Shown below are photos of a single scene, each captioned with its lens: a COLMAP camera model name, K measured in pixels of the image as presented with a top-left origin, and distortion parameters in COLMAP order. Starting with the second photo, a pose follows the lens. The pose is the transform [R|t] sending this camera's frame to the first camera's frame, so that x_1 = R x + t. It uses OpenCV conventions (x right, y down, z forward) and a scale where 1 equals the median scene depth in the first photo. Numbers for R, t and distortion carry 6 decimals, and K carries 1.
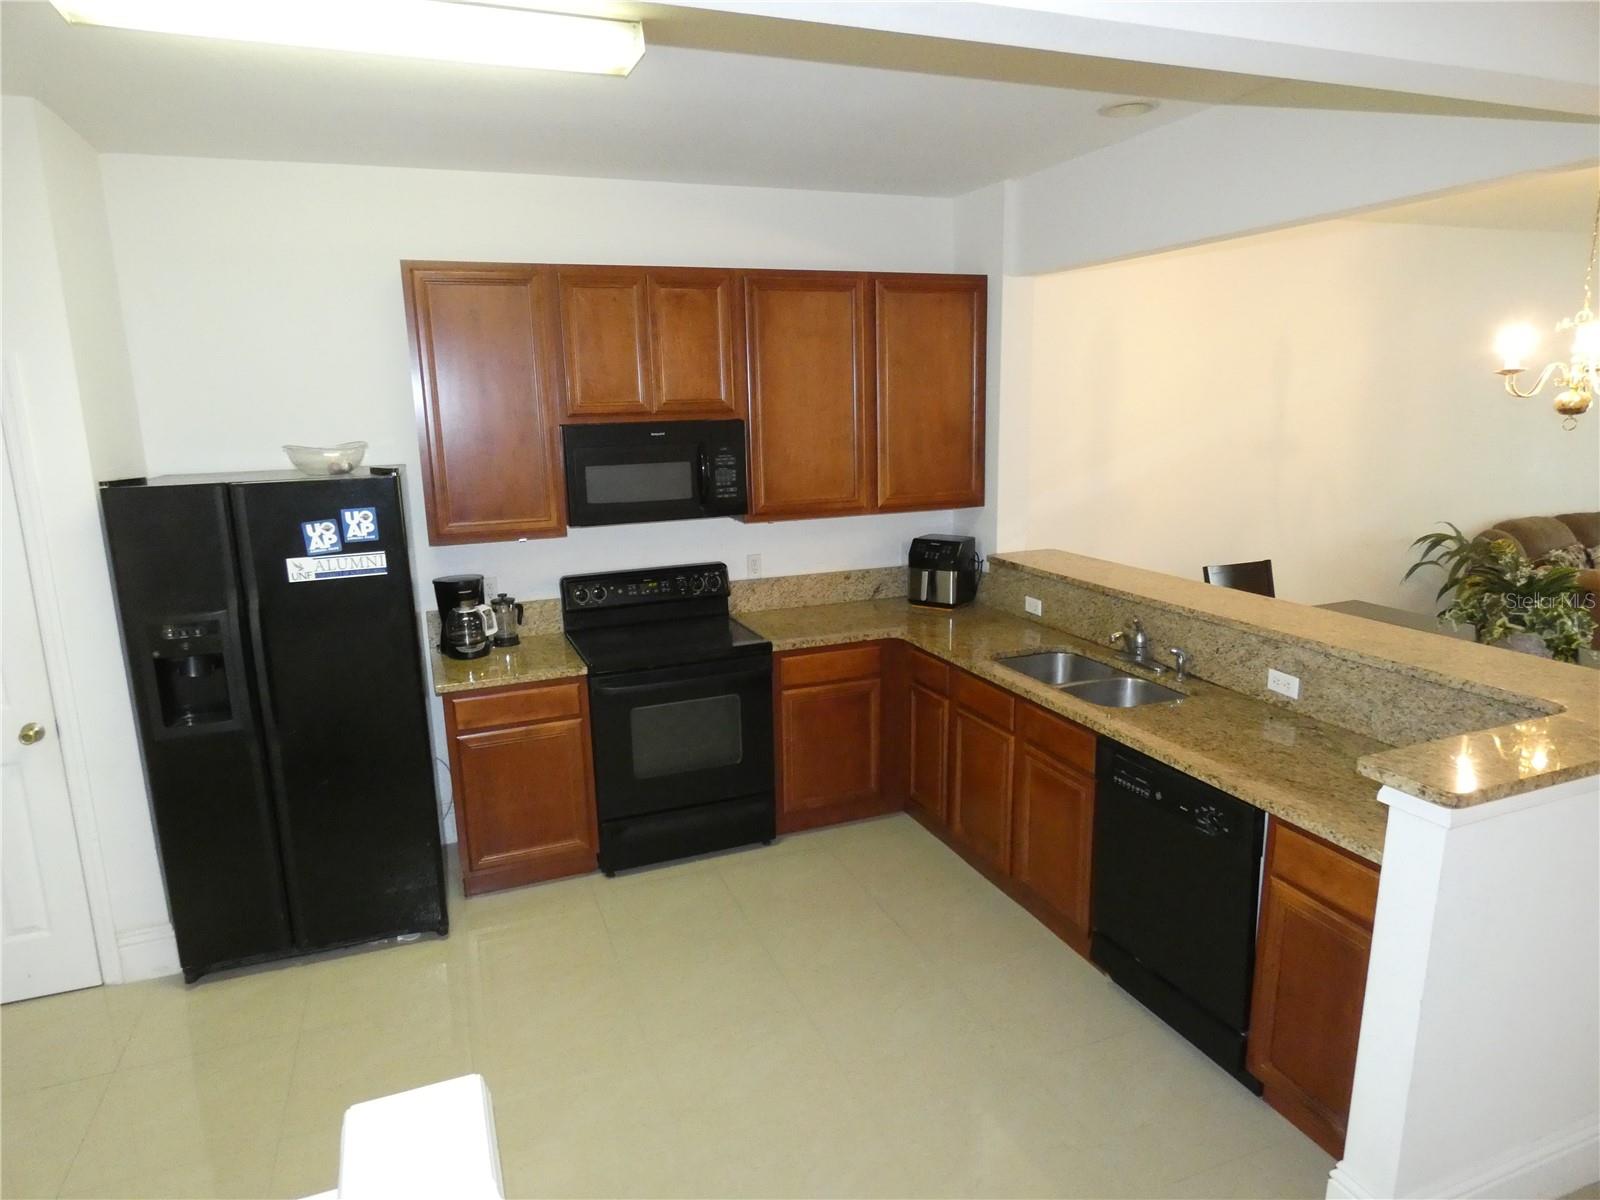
lens RADIAL K [[966.3, 0, 794.6], [0, 966.3, 602.1], [0, 0, 1]] dist [-0.001216, 0.011570]
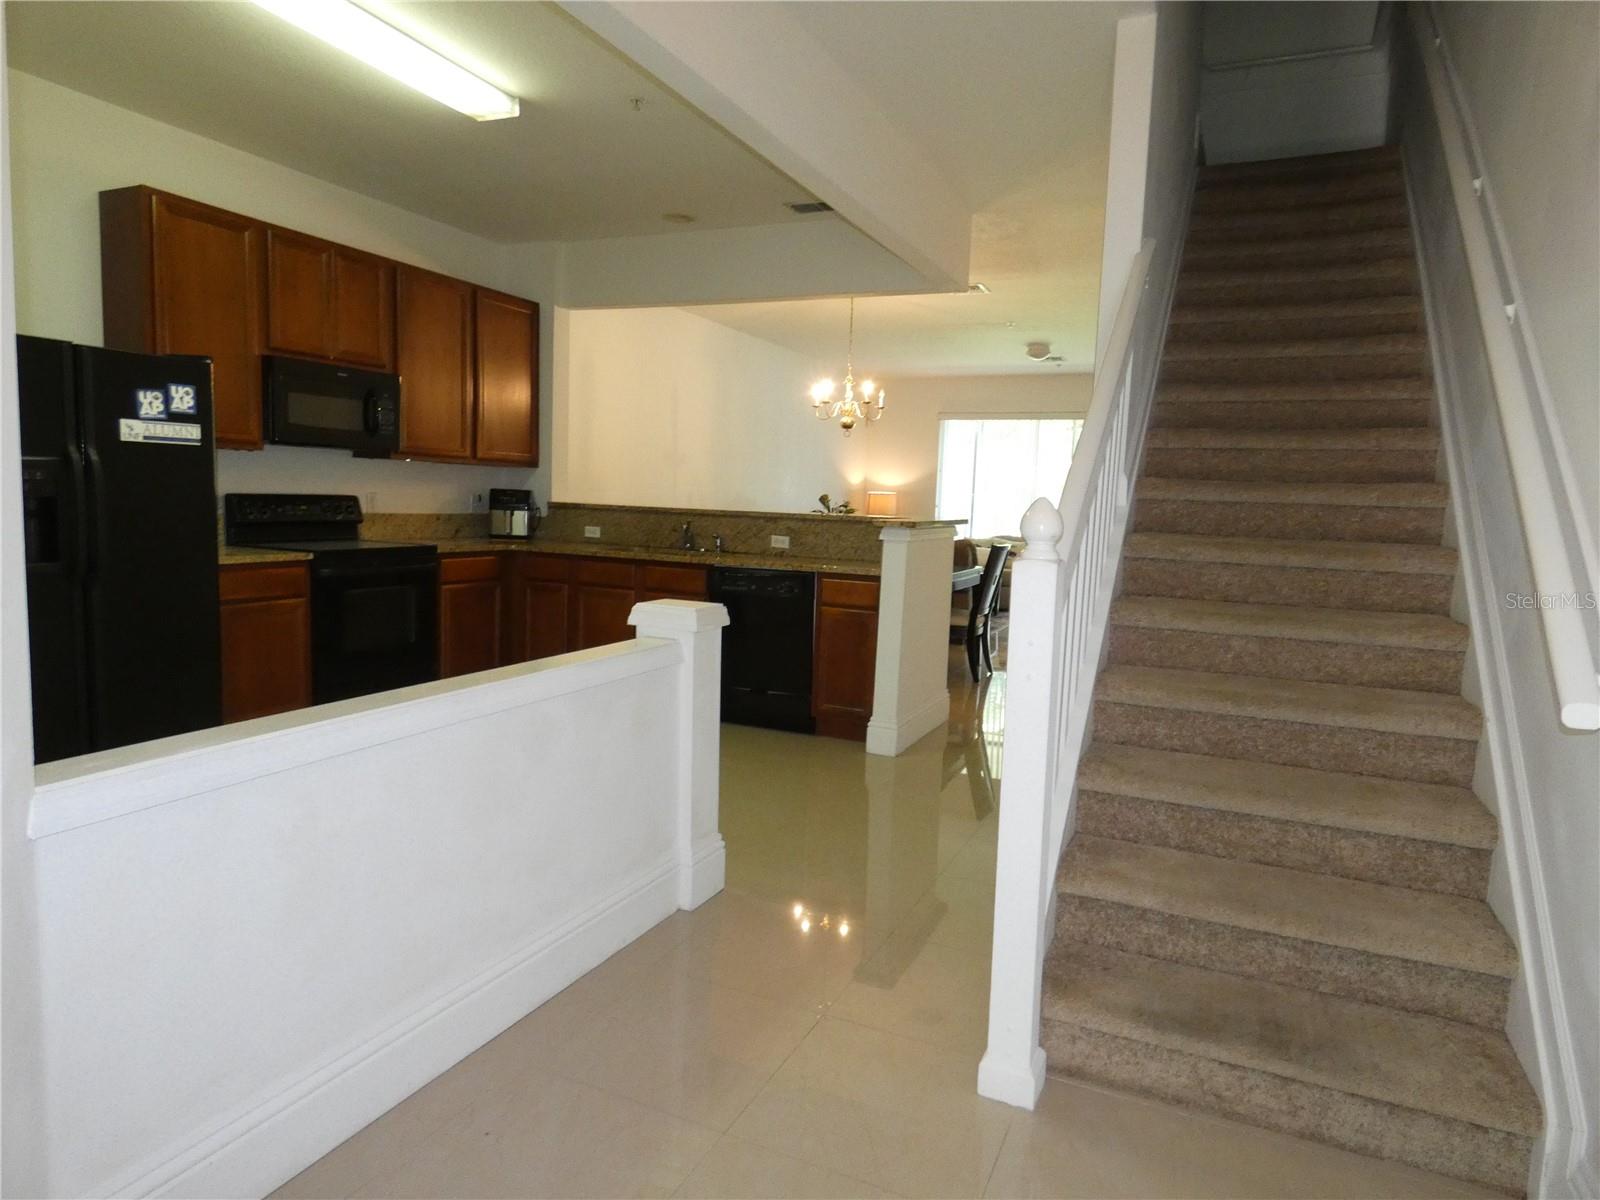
lens RADIAL K [[982.7, 0, 800.0], [0, 982.7, 600.0], [0, 0, 1]] dist [0.019970, -0.011101]
pose [[0.712105, -0.022129, 0.701724, -0.716083], [0.094227, 0.993473, -0.064292, 0.289221], [-0.695721, 0.111904, 0.709542, -0.316635]]
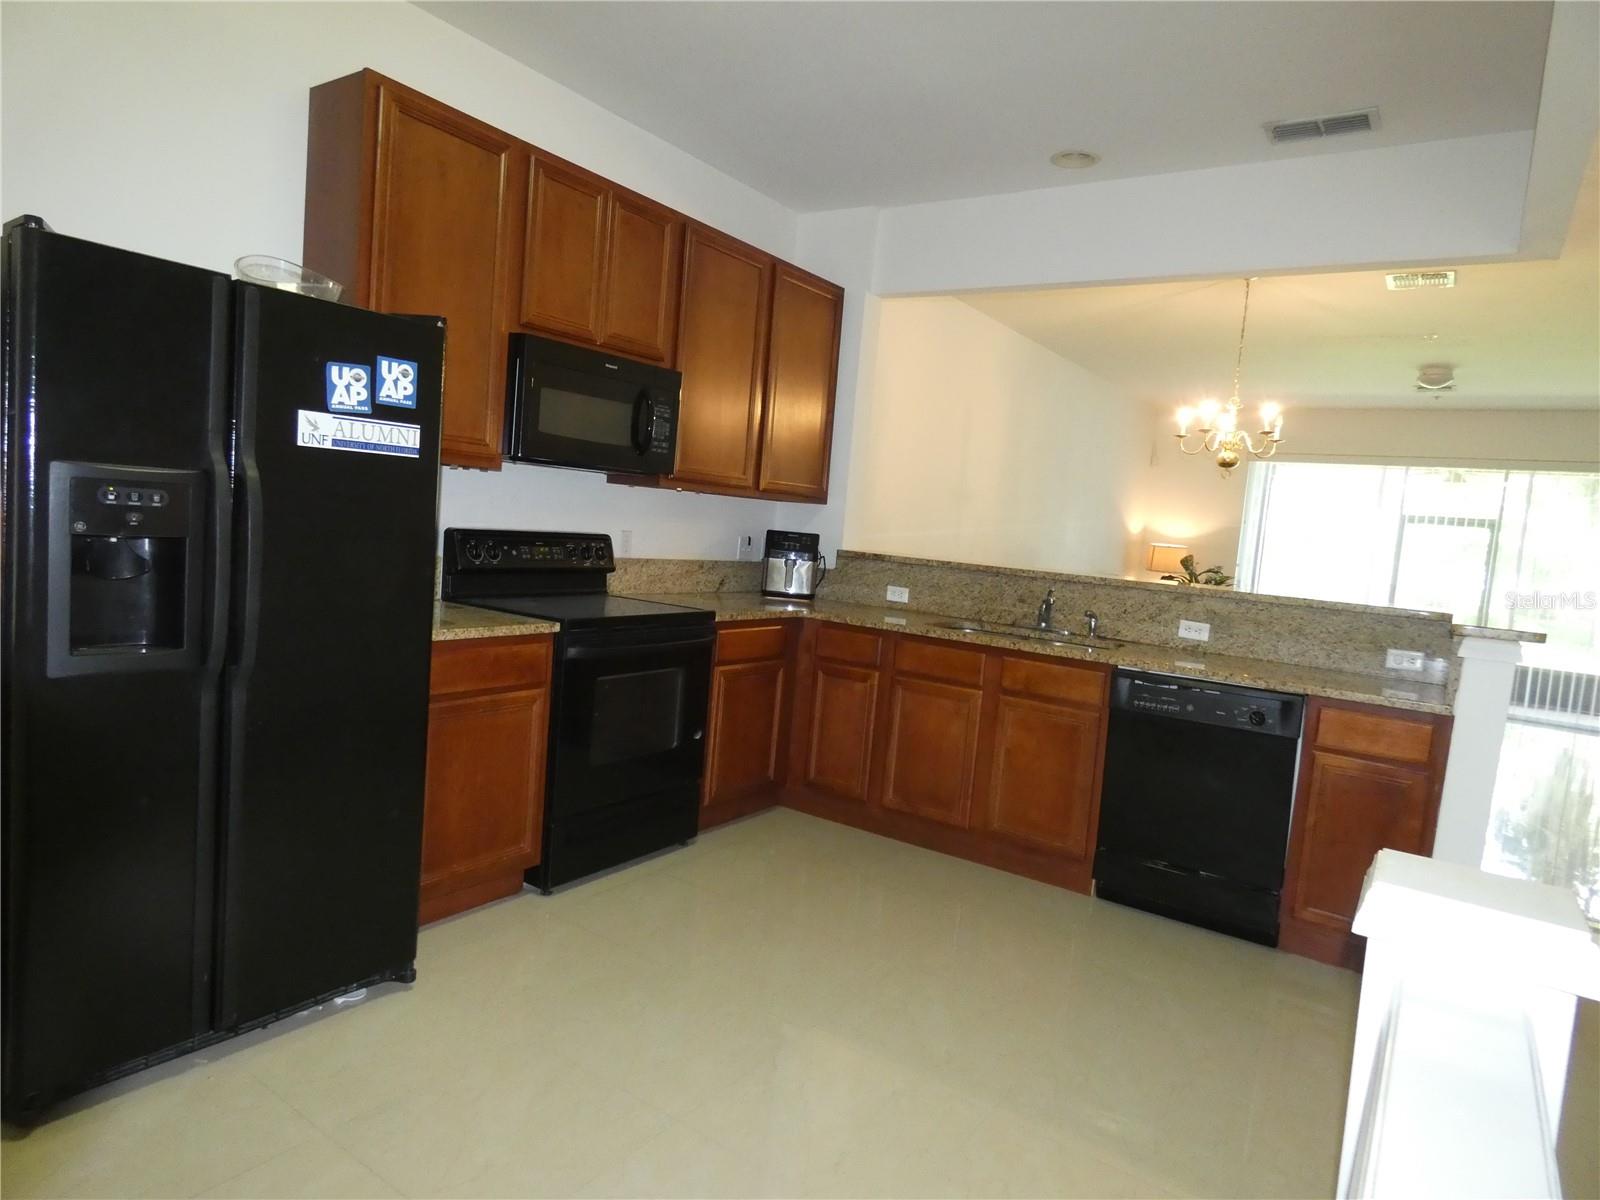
lens RADIAL K [[966.3, 0, 794.6], [0, 966.3, 602.1], [0, 0, 1]] dist [-0.001216, 0.011570]
pose [[0.820258, 0.044437, 0.570265, -0.573066], [0.017057, 0.994634, -0.102039, 0.150682], [-0.571739, 0.093426, 0.815099, 0.246588]]
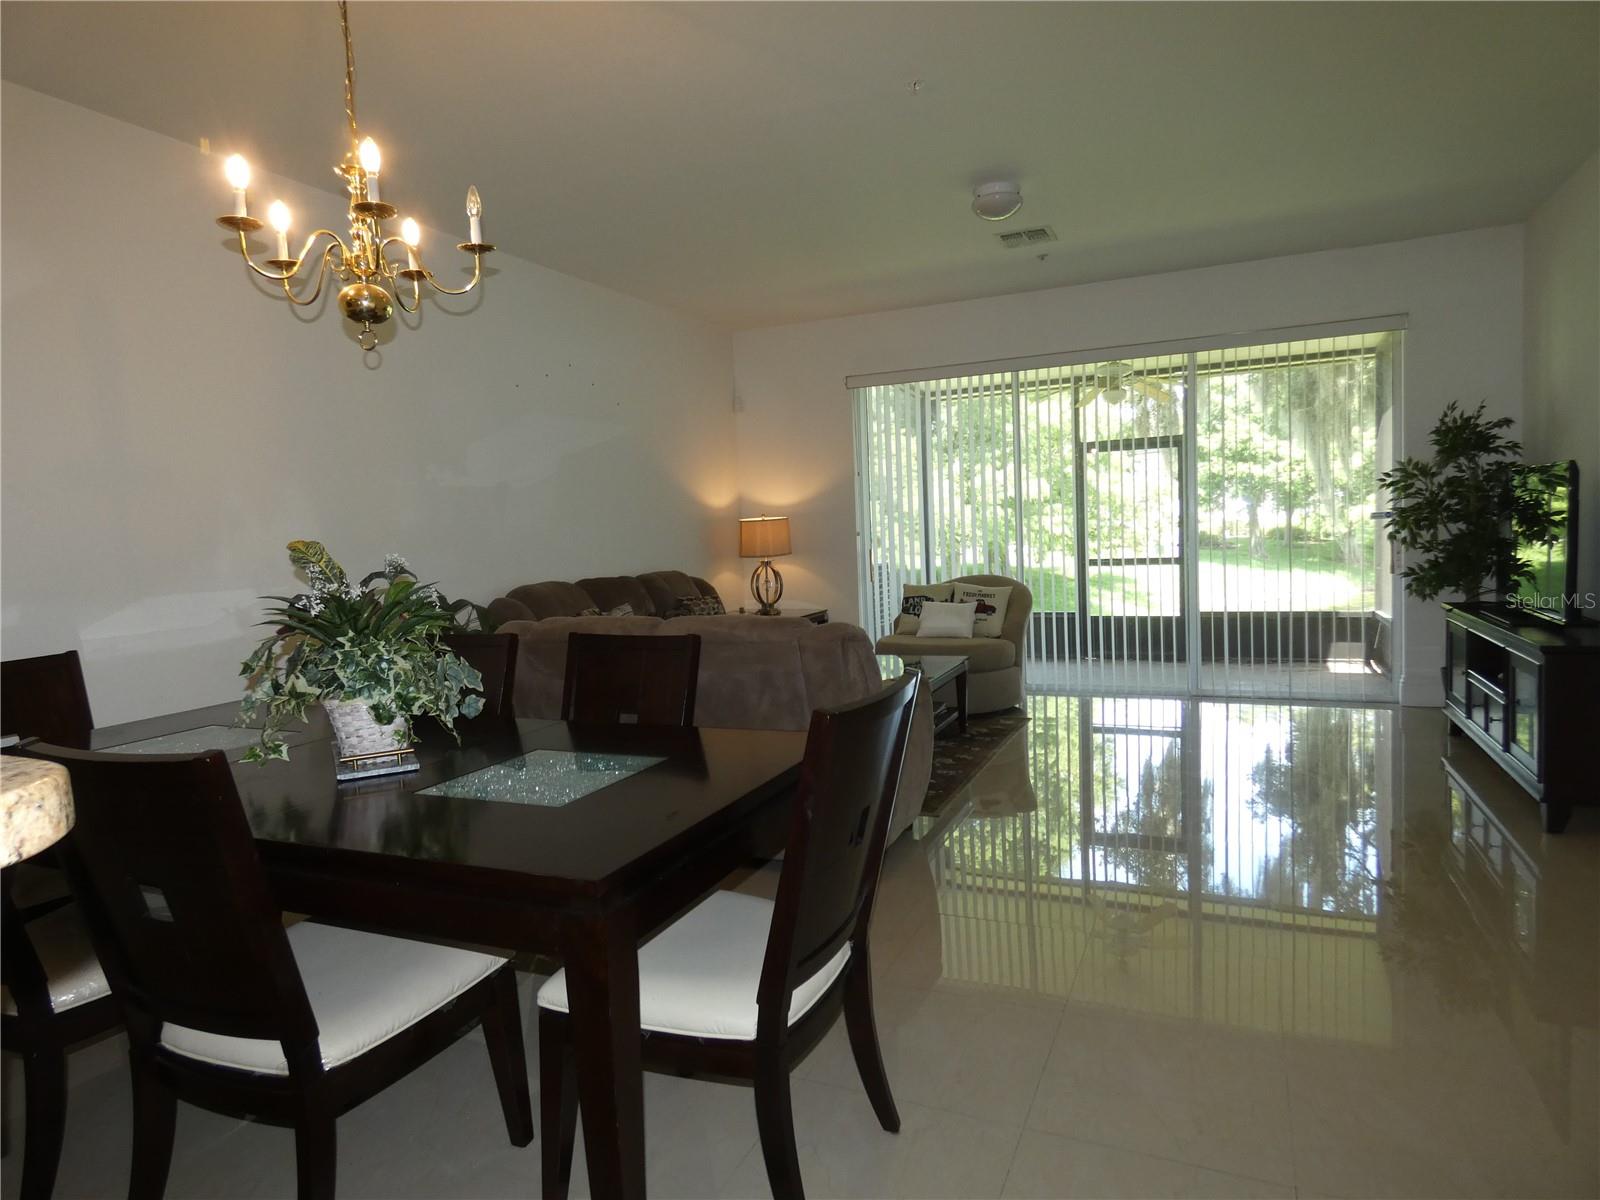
lens RADIAL K [[966.3, 0, 794.6], [0, 966.3, 602.1], [0, 0, 1]] dist [-0.001216, 0.011570]
pose [[0.716834, -0.056379, 0.694961, 0.626493], [0.167525, 0.981455, -0.093177, 0.079088], [-0.676819, 0.183216, 0.712985, 0.481307]]
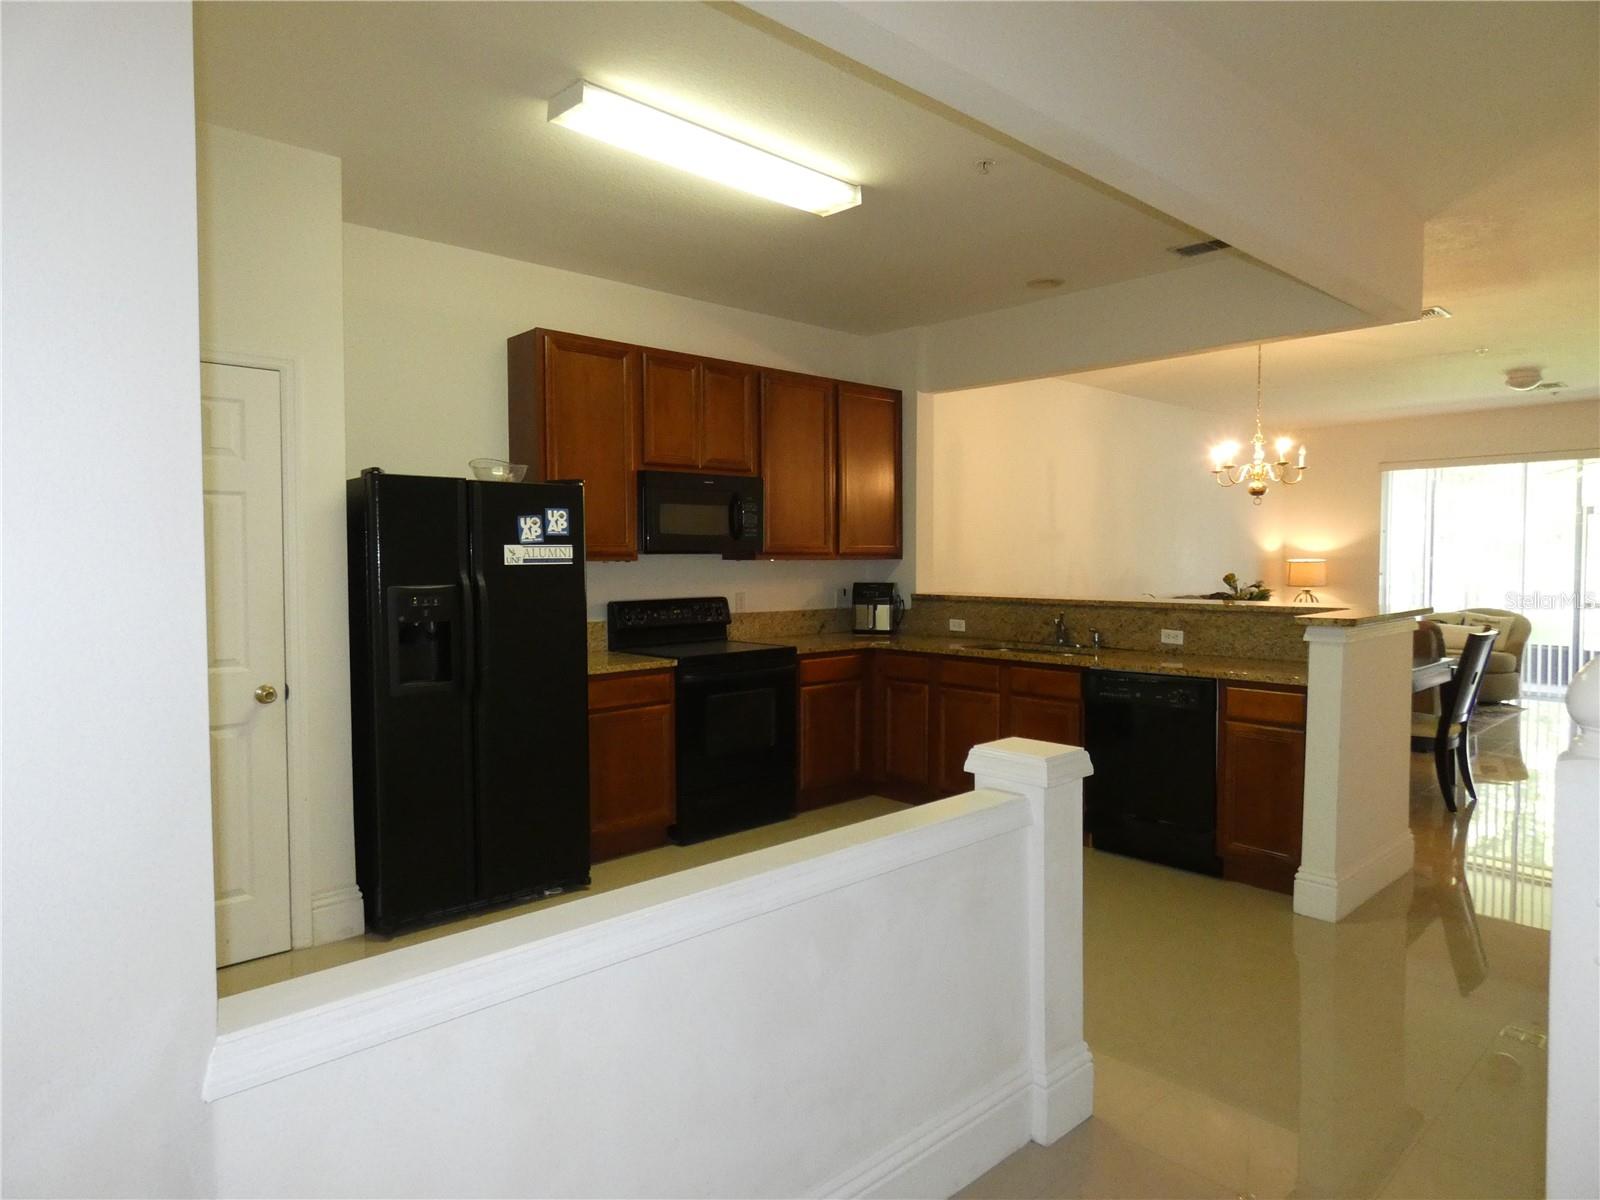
lens RADIAL K [[978.9, 0, 801.2], [0, 978.9, 599.8], [0, 0, 1]] dist [0.029597, -0.021703]
pose [[0.926935, 0.005663, 0.375180, -0.592222], [0.059524, 0.985006, -0.161929, 0.224066], [-0.370472, 0.172430, 0.912699, -0.222583]]
